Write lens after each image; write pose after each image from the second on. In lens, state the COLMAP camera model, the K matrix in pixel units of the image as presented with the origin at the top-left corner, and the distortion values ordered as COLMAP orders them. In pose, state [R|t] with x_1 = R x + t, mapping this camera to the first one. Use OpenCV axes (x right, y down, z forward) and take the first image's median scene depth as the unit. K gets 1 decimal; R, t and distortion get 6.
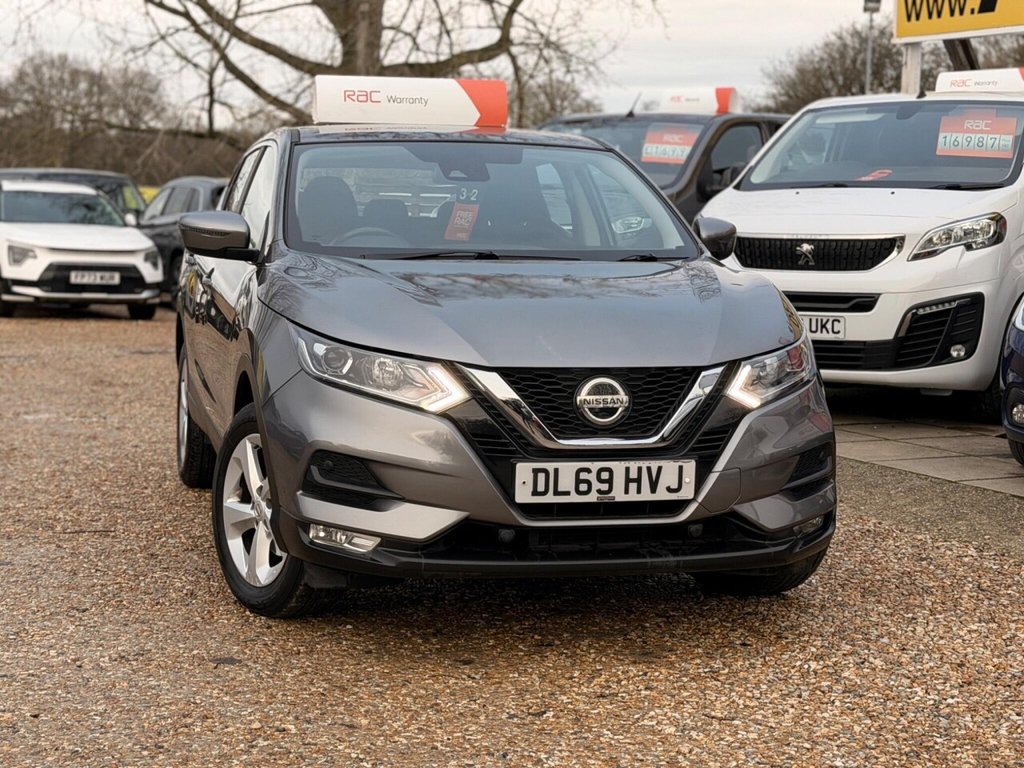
lens RADIAL K [[1889.1, 0, 495.5], [0, 1889.1, 345.1], [0, 0, 1]] dist [0.138810, 0.000000]
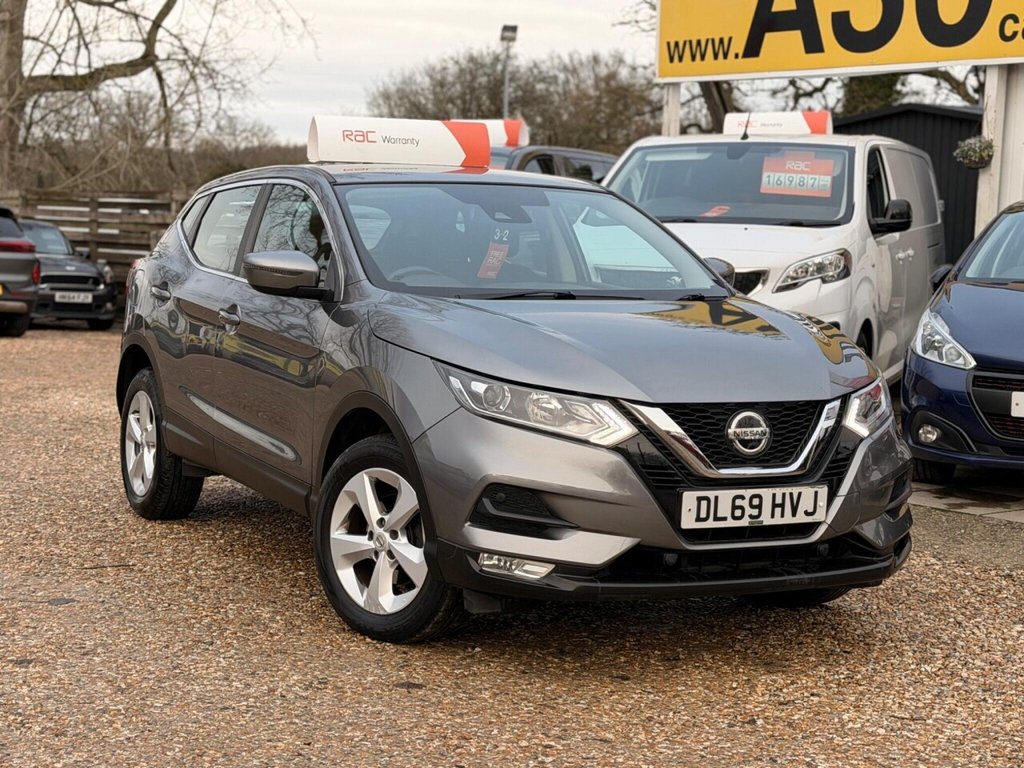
lens RADIAL K [[1889.1, 0, 494.1], [0, 1889.1, 377.7], [0, 0, 1]] dist [0.138810, 0.000000]
pose [[0.975985, -0.008626, 0.217665, -0.314122], [0.006811, 0.999936, 0.009087, -0.012667], [-0.217729, -0.007386, 0.975981, -0.028311]]
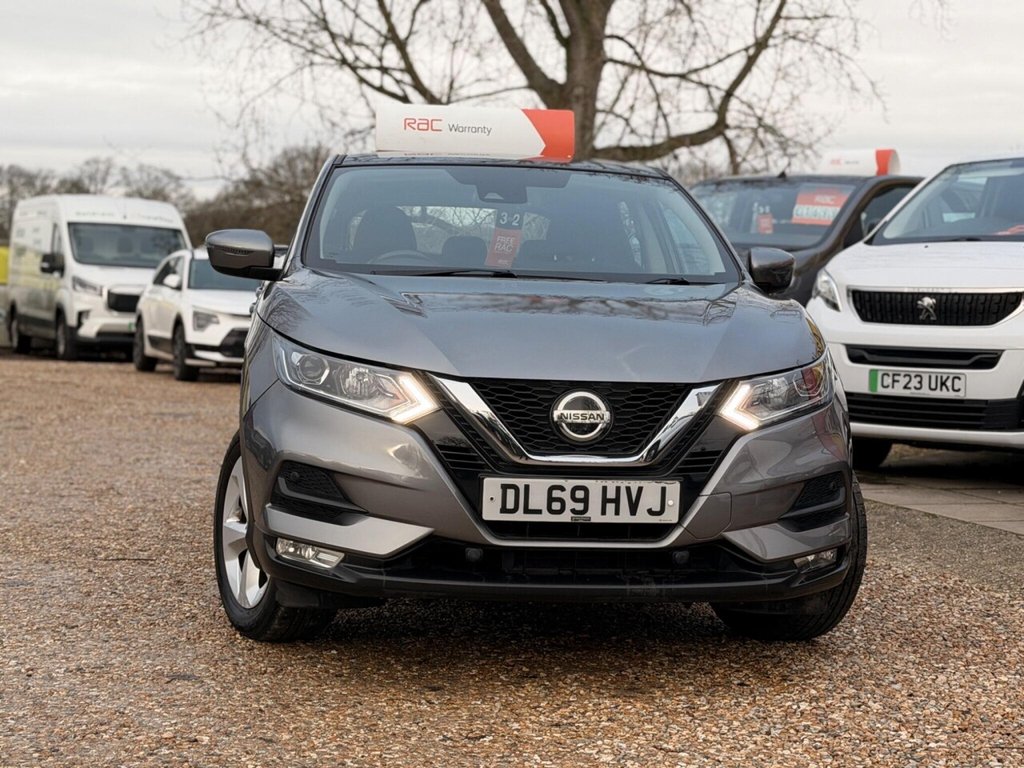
lens RADIAL K [[1889.1, 0, 516.4], [0, 1889.1, 375.6], [0, 0, 1]] dist [0.138810, 0.000000]
pose [[0.993206, 0.020079, -0.114627, 0.128730], [-0.023848, 0.999216, -0.031602, 0.038999], [0.113903, 0.034121, 0.992906, 0.056722]]
